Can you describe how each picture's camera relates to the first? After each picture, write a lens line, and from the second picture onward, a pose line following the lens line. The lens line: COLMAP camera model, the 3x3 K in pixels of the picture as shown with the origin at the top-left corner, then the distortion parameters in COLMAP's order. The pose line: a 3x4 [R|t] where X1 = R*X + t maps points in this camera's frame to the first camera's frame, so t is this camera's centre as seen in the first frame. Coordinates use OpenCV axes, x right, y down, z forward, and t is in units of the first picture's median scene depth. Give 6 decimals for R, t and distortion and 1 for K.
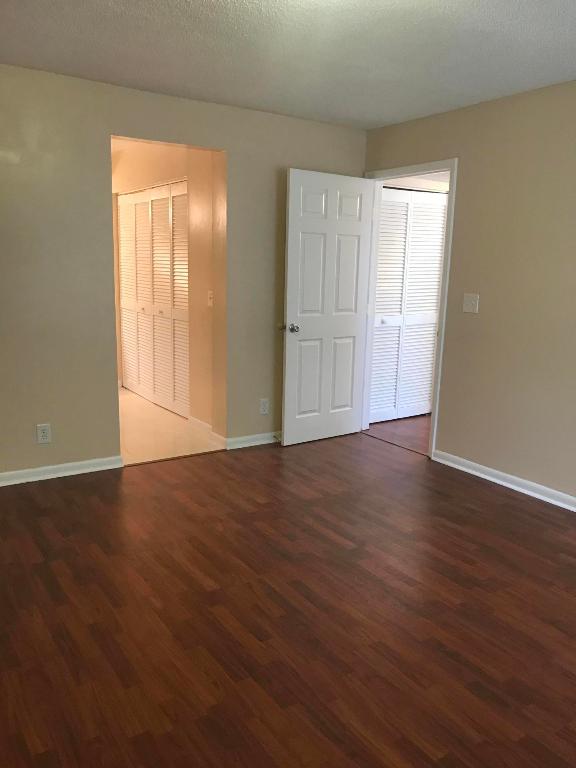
lens RADIAL K [[625.8, 0, 288.2], [0, 625.8, 378.4], [0, 0, 1]] dist [0.031737, -0.055145]
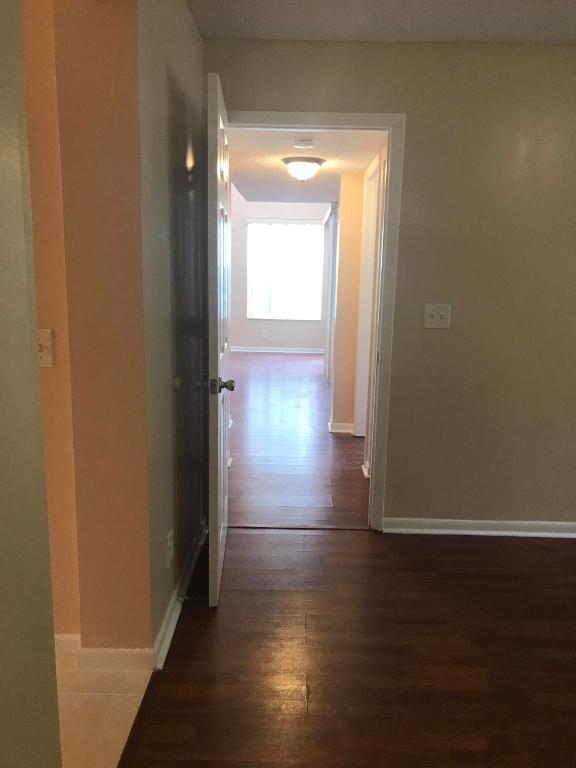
lens RADIAL K [[625.8, 0, 288.2], [0, 625.8, 378.4], [0, 0, 1]] dist [0.031737, -0.055145]
pose [[0.562924, -0.159680, 0.810937, -0.410149], [0.144881, 0.985032, 0.093390, -0.135971], [-0.813712, 0.064918, 0.577632, 0.685639]]
